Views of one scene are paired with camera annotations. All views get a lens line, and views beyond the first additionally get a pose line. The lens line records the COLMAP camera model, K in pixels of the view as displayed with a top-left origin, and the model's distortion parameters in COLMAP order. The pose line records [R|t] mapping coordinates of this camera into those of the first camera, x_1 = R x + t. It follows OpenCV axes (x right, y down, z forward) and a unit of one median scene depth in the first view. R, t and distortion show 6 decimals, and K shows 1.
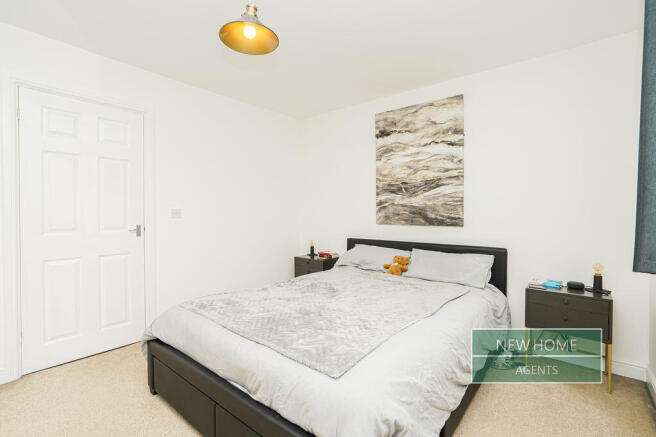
lens RADIAL K [[300.6, 0, 330.8], [0, 300.6, 214.4], [0, 0, 1]] dist [-0.019711, 0.006076]
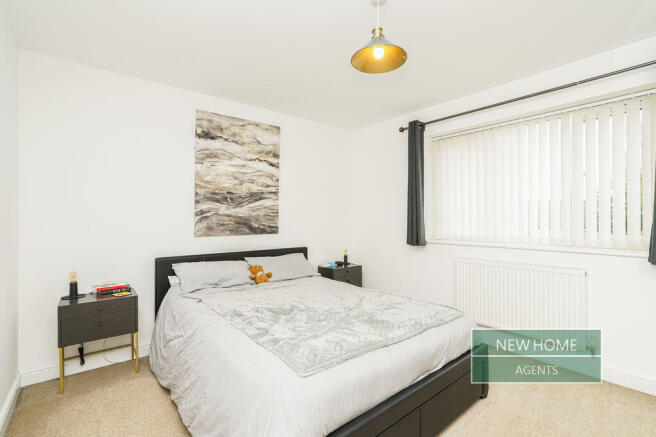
lens RADIAL K [[300.6, 0, 330.7], [0, 300.6, 218.4], [0, 0, 1]] dist [-0.019711, 0.006076]
pose [[0.214863, -0.001523, 0.976643, -0.659748], [0.013386, 0.999909, -0.001386, -0.015531], [-0.976552, 0.013371, 0.214864, 0.477611]]
